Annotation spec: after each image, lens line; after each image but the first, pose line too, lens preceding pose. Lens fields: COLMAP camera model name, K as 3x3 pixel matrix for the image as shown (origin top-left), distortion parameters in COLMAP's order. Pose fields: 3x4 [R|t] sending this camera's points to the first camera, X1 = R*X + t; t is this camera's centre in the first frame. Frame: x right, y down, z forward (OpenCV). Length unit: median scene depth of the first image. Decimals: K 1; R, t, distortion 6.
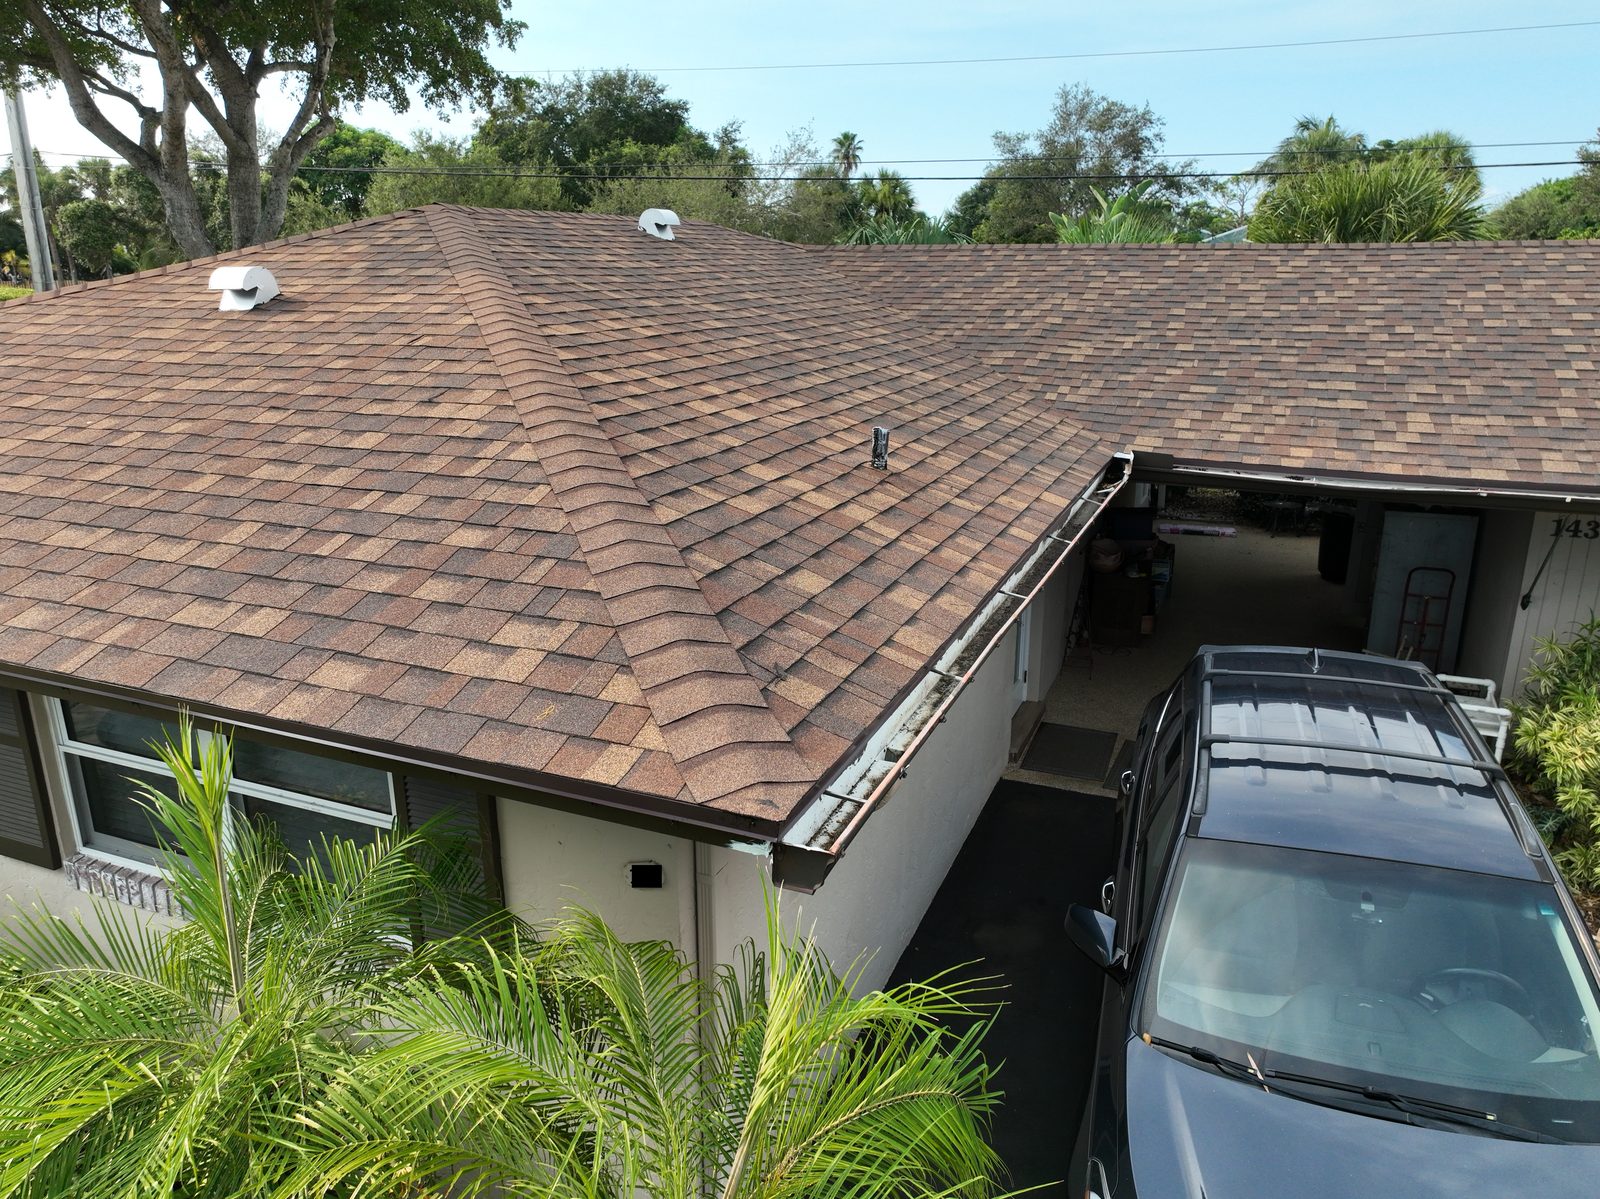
lens RADIAL K [[1123.0, 0, 794.4], [0, 1123.0, 589.5], [0, 0, 1]] dist [-0.000037, 0.016359]
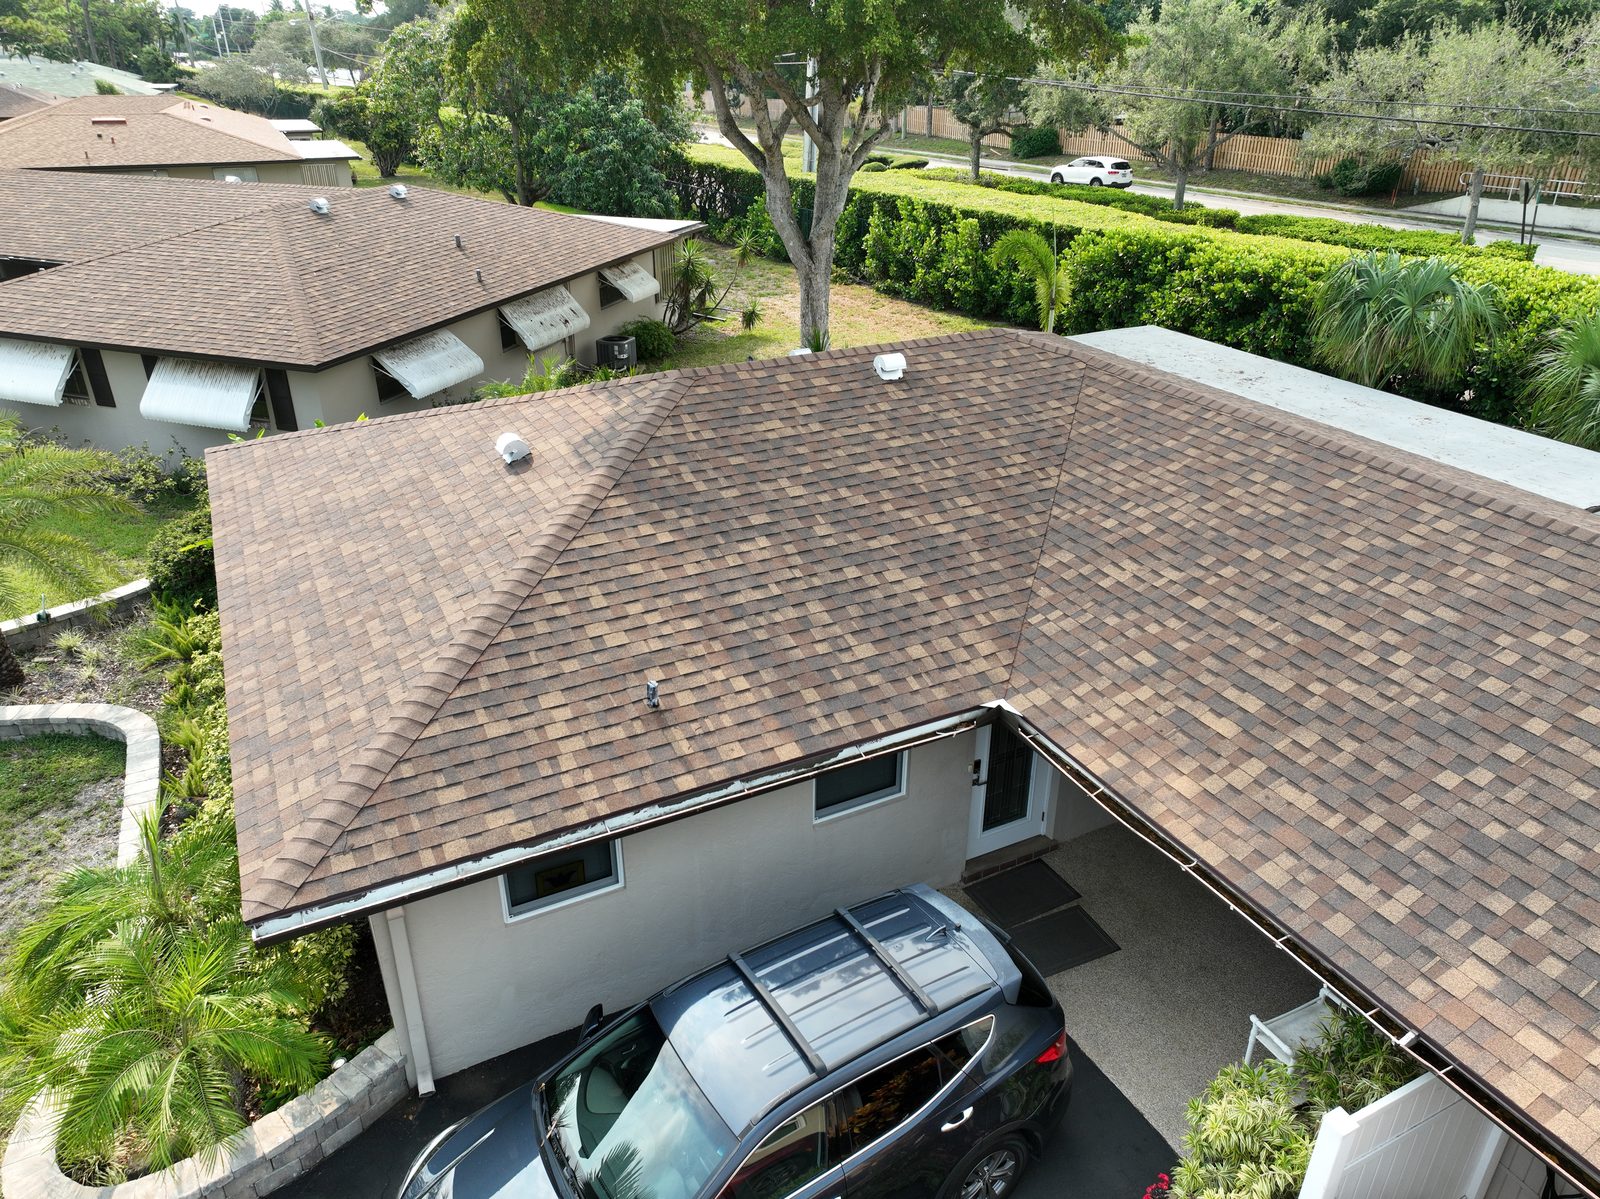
lens RADIAL K [[1123.0, 0, 795.2], [0, 1123.0, 601.8], [0, 0, 1]] dist [-0.000037, 0.016359]
pose [[0.768022, 0.293143, -0.569393, 0.734507], [-0.183515, 0.952542, 0.242869, -0.450525], [0.613566, -0.082036, 0.785370, -0.075569]]
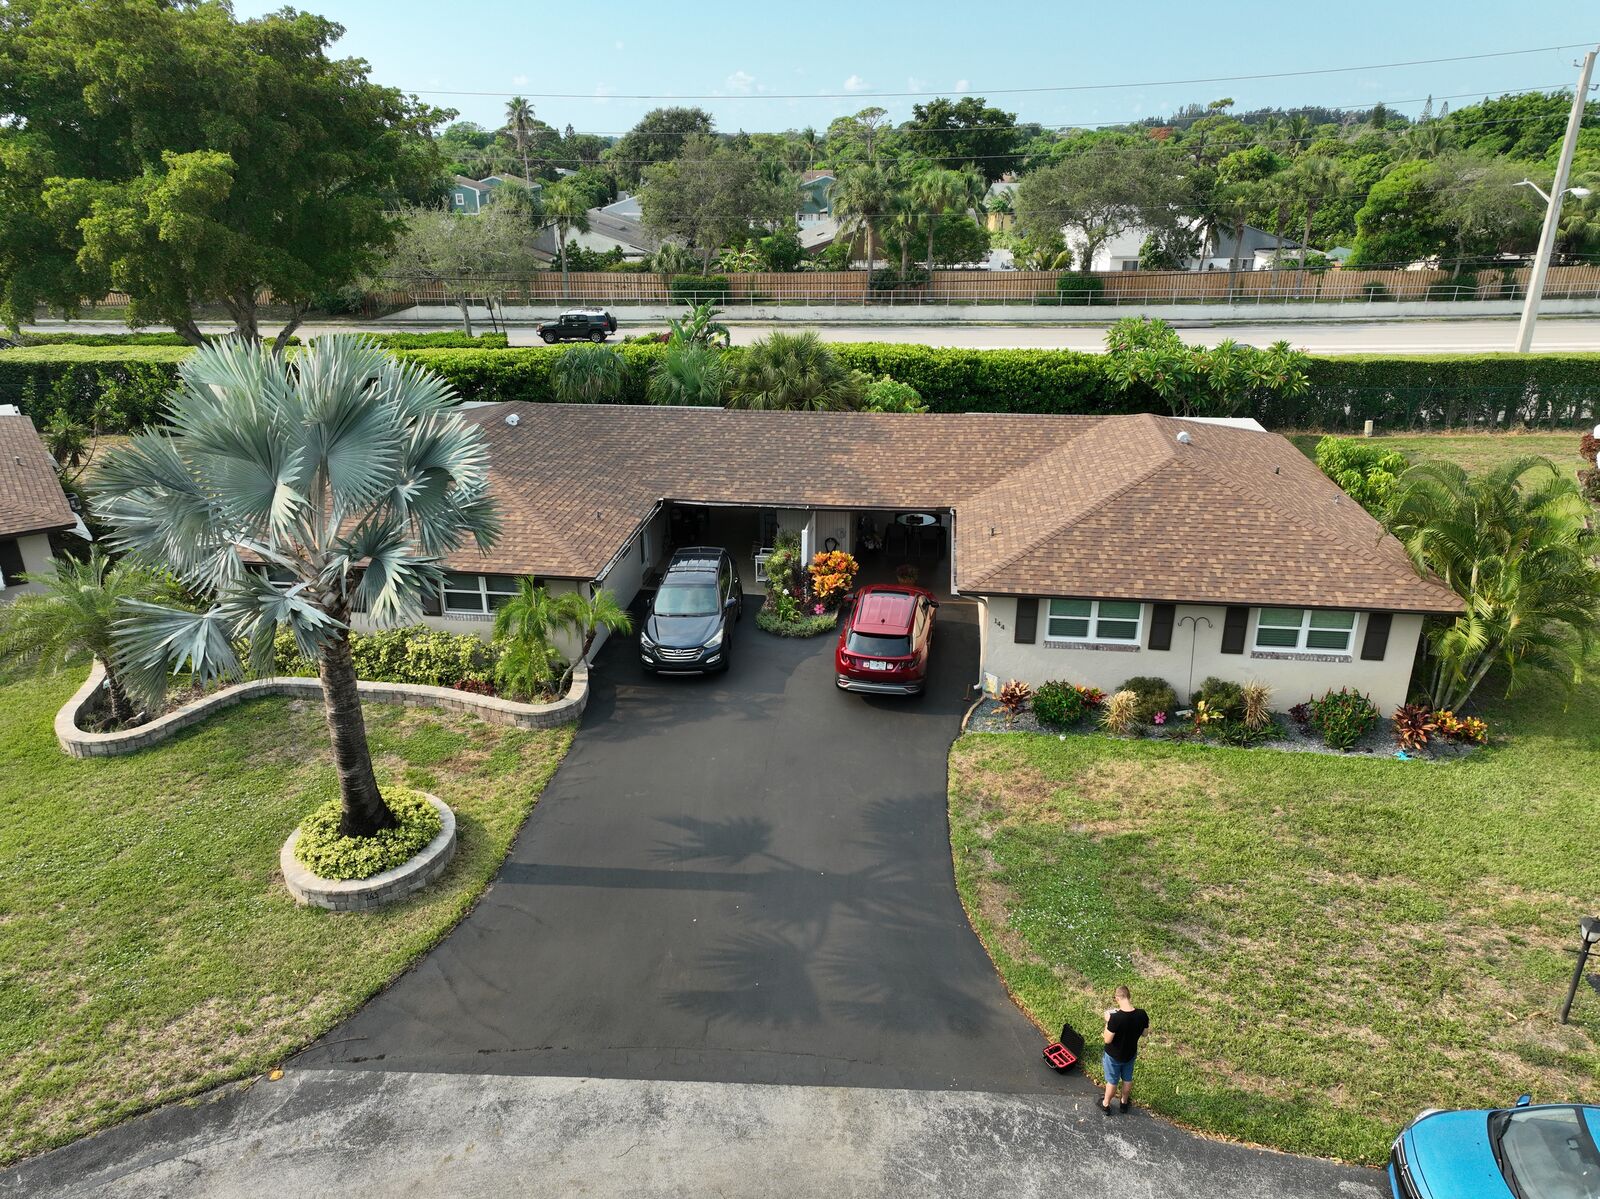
lens RADIAL K [[1118.6, 0, 793.0], [0, 1118.6, 597.7], [0, 0, 1]] dist [0.002783, 0.003513]
pose [[0.963297, -0.102097, 0.248264, -0.235715], [0.076460, 0.990894, 0.110828, -0.162598], [-0.257319, -0.087778, 0.962332, -2.602768]]
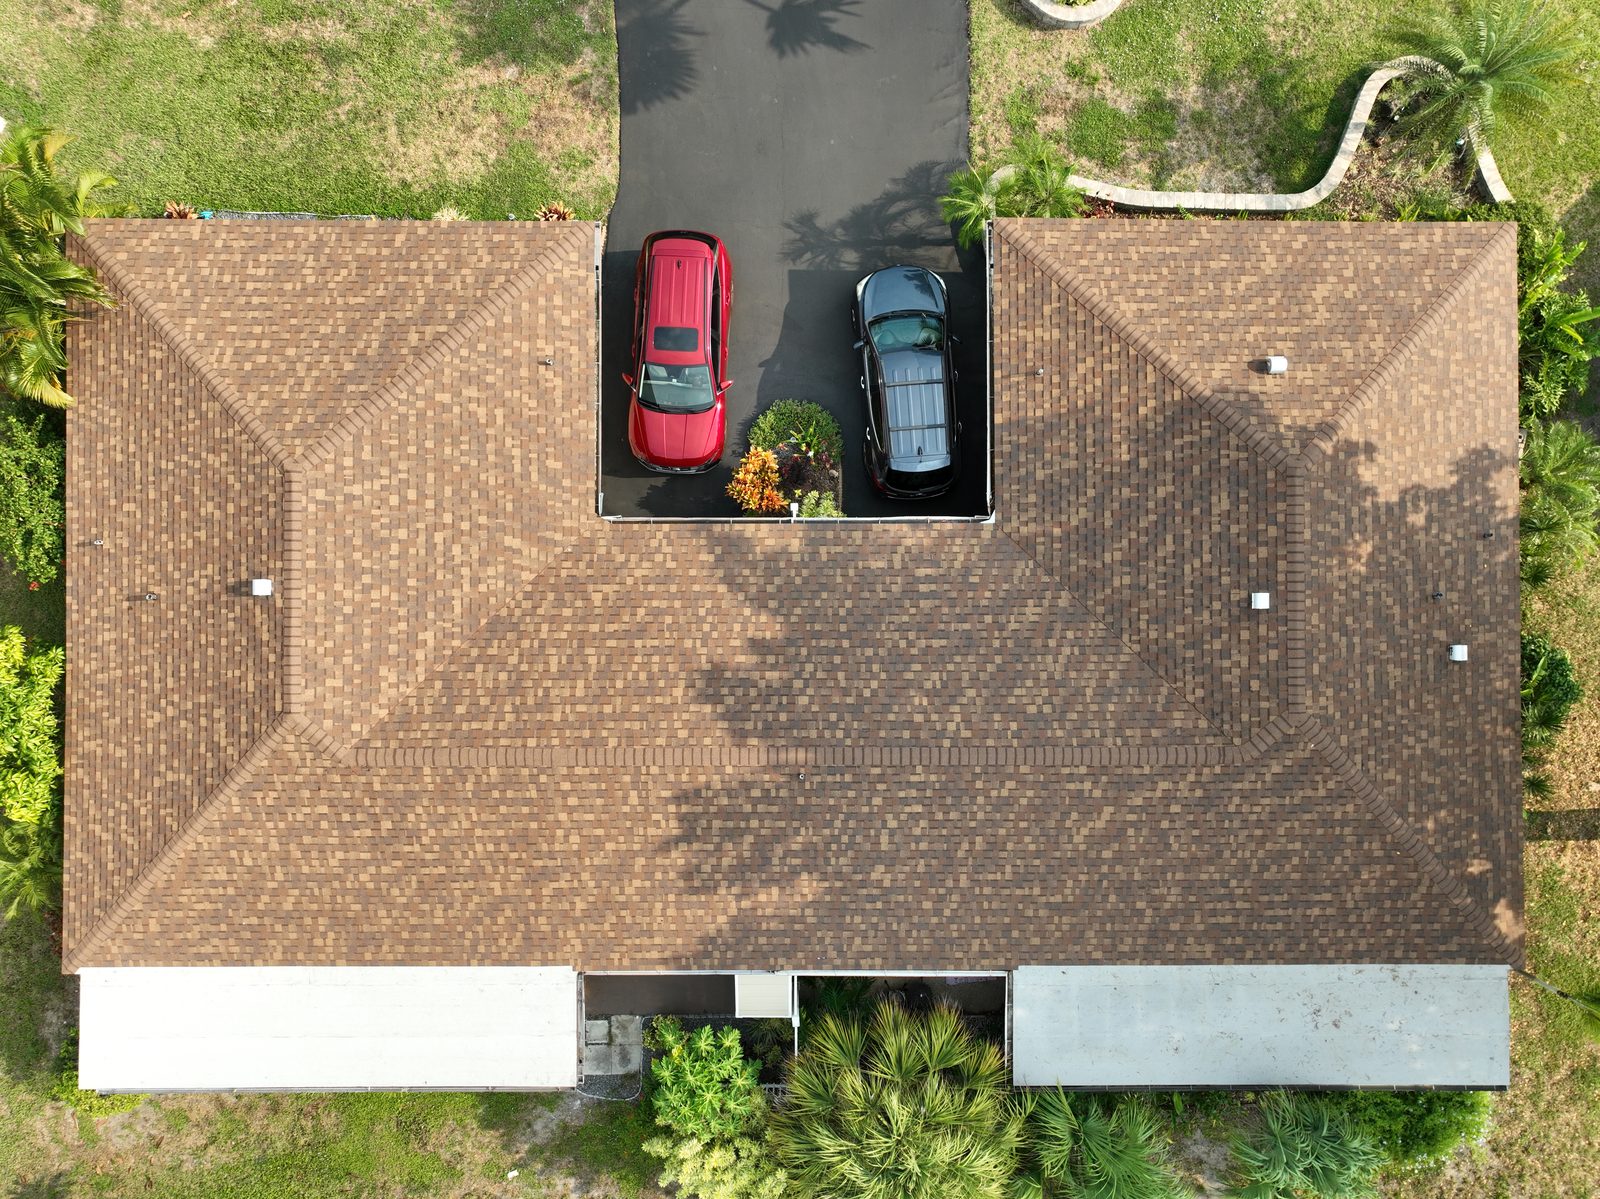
lens RADIAL K [[1123.0, 0, 794.2], [0, 1123.0, 599.4], [0, 0, 1]] dist [-0.000037, 0.016359]
pose [[-0.919279, 0.393596, -0.002921, 0.779803], [-0.110447, -0.250823, 0.961712, -2.621799], [0.377793, 0.884404, 0.274048, 0.214112]]
